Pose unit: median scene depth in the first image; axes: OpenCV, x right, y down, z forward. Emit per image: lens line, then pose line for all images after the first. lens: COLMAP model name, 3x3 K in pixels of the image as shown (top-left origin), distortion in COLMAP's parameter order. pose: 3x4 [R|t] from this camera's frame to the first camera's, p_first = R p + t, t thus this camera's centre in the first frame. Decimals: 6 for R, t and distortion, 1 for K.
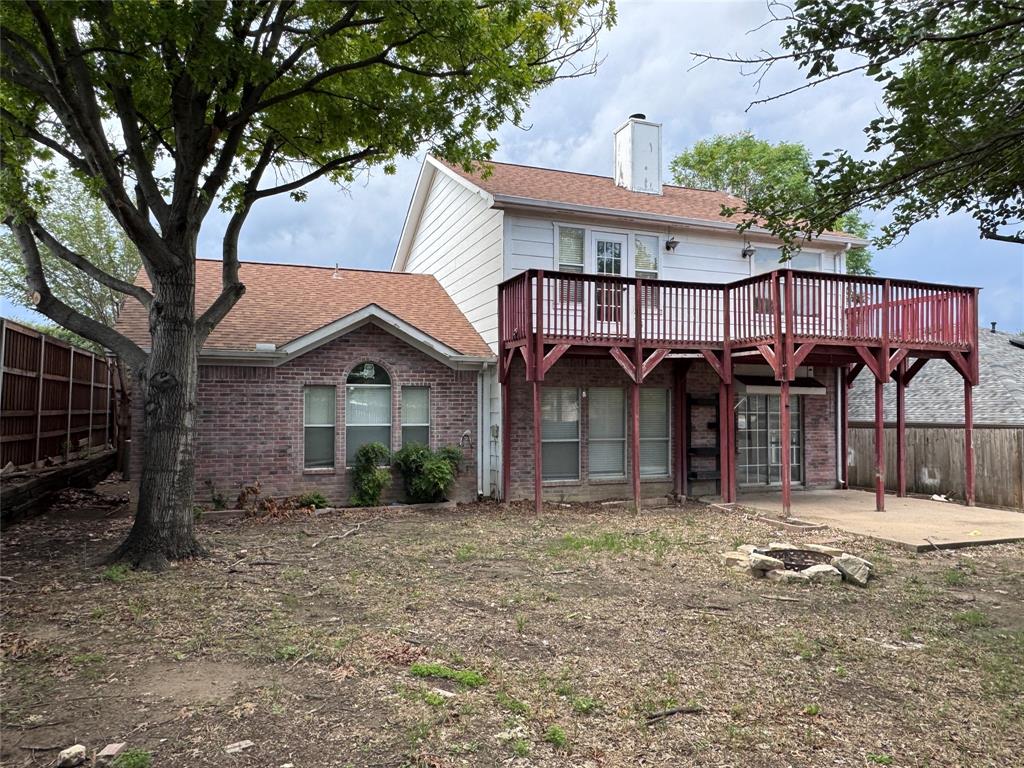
lens RADIAL K [[704.2, 0, 511.8], [0, 704.2, 385.8], [0, 0, 1]] dist [0.001172, -0.000870]
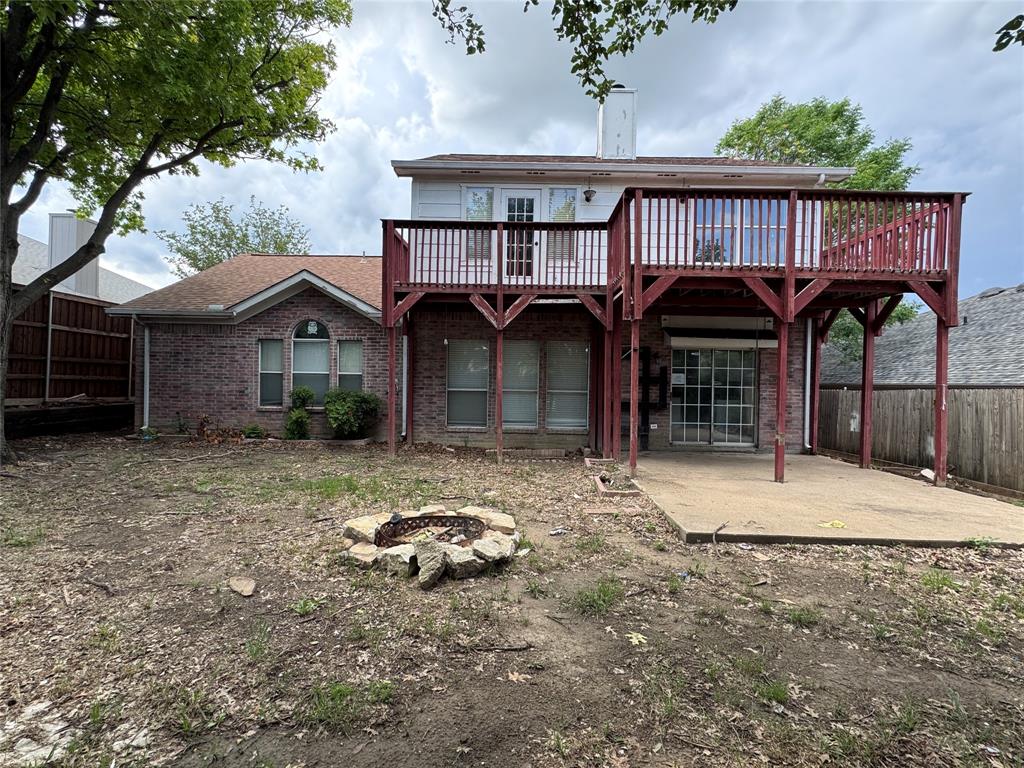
lens RADIAL K [[490.3, 0, 512.0], [0, 490.3, 382.7], [0, 0, 1]] dist [-0.001293, 0.000305]
pose [[0.928604, 0.014769, -0.370778, 0.421383], [-0.003397, 0.999504, 0.031304, 0.044910], [0.371057, -0.027810, 0.928194, 0.346249]]
